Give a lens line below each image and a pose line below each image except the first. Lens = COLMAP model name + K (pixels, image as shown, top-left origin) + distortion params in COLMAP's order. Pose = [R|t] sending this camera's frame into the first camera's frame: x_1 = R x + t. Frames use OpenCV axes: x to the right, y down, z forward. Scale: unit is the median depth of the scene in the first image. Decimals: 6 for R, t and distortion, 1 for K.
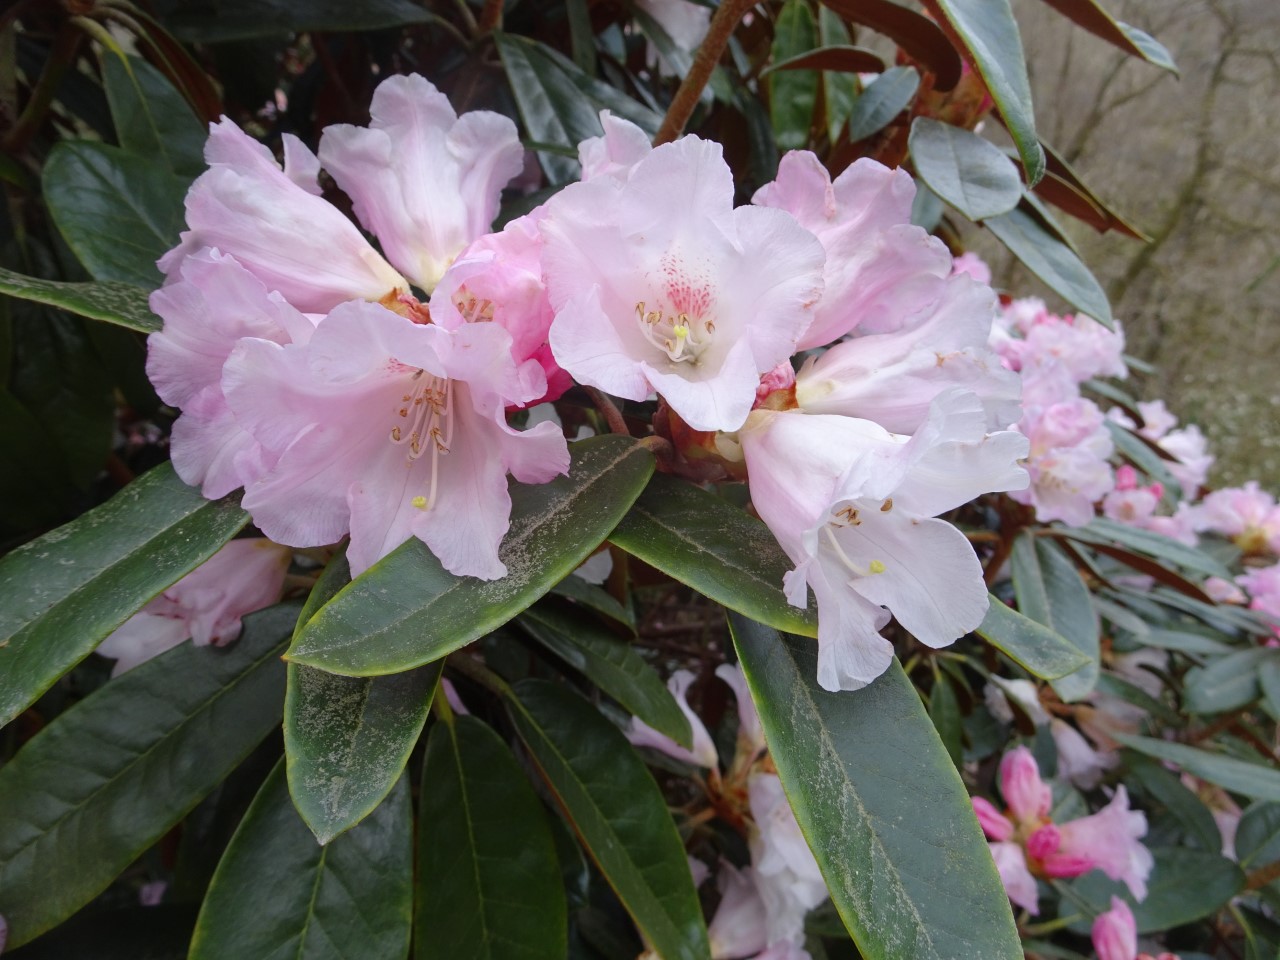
lens RADIAL K [[920.0, 0, 640.0], [0, 920.0, 480.0], [0, 0, 1]] dist [0.017115, 0.000412]
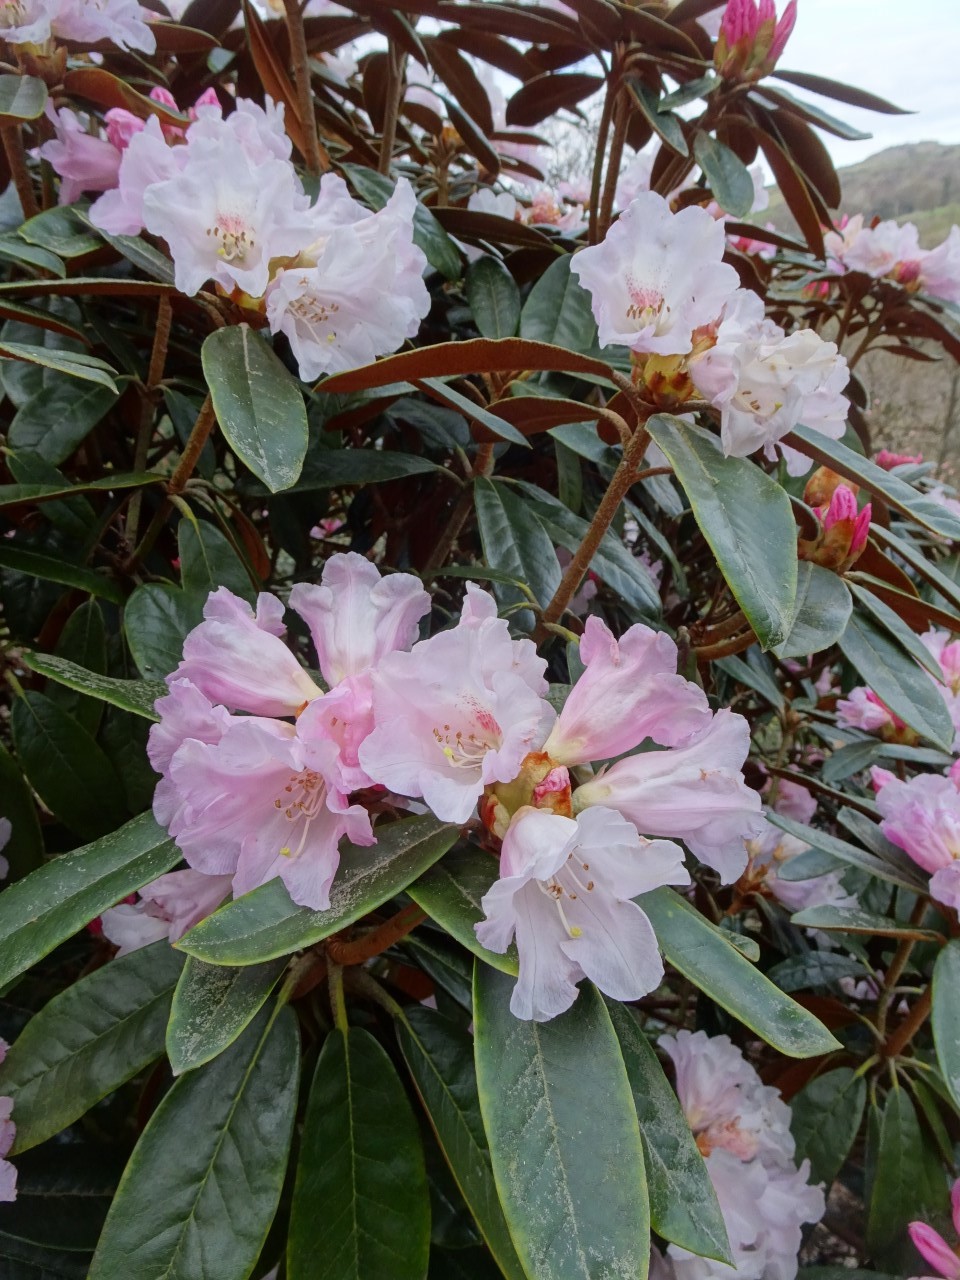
lens RADIAL K [[931.5, 0, 480.0], [0, 931.5, 640.0], [0, 0, 1]] dist [0.024406, 0.008368]
pose [[0.965967, 0.037617, -0.255917, 0.375141], [-0.087770, 0.978339, -0.187484, -0.046986], [0.243321, 0.203565, 0.948344, -0.364444]]
